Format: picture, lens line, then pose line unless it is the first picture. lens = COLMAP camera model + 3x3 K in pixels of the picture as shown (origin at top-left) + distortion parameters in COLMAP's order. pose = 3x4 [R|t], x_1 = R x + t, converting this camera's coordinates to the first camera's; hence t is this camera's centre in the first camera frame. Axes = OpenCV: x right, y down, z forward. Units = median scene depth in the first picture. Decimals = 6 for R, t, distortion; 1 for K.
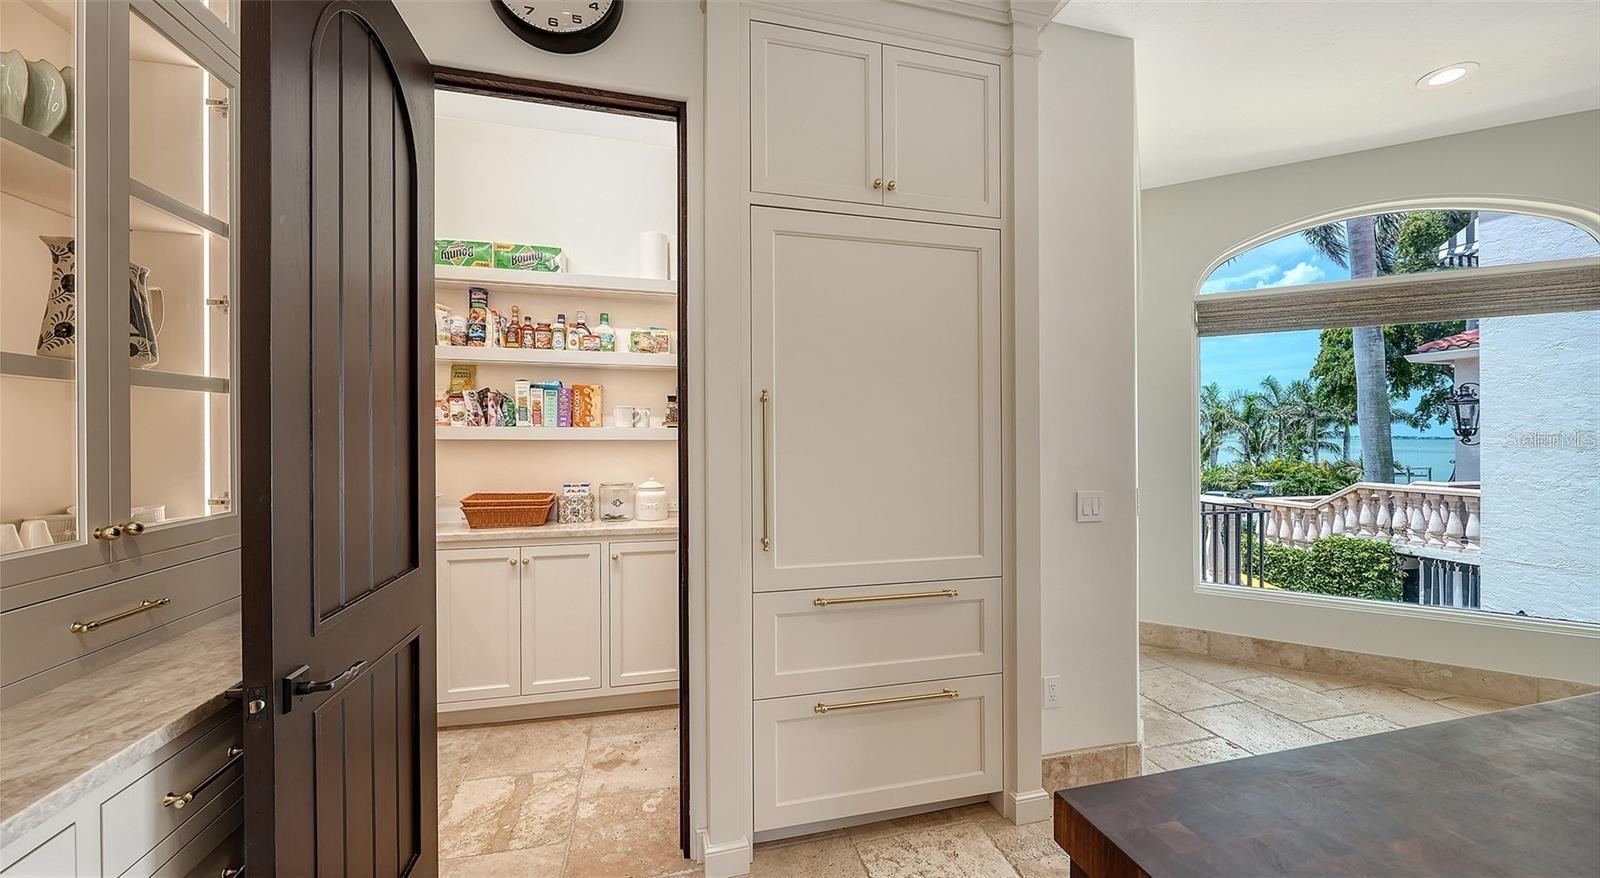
lens RADIAL K [[578.3, 0, 801.4], [0, 578.3, 449.3], [0, 0, 1]] dist [-0.008422, 0.000285]
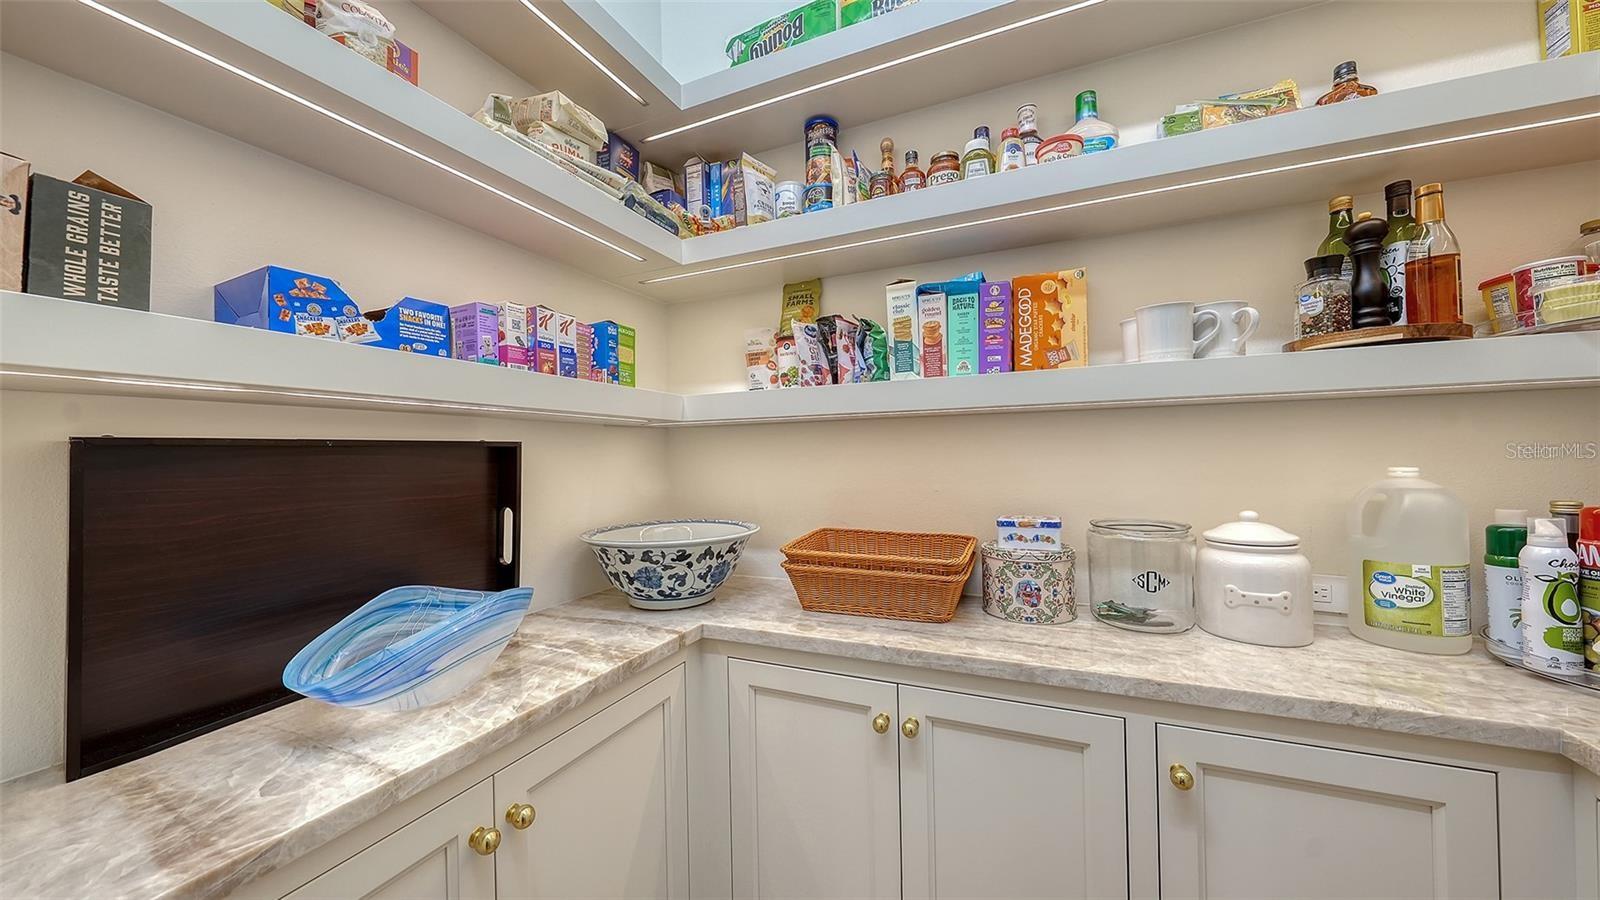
lens RADIAL K [[569.3, 0, 804.2], [0, 569.3, 440.3], [0, 0, 1]] dist [-0.000015, 0.000085]
pose [[0.786744, -0.034339, -0.616323, -0.274643], [0.009490, 0.999006, -0.043546, 0.020803], [0.617206, 0.028411, 0.786289, 0.609219]]
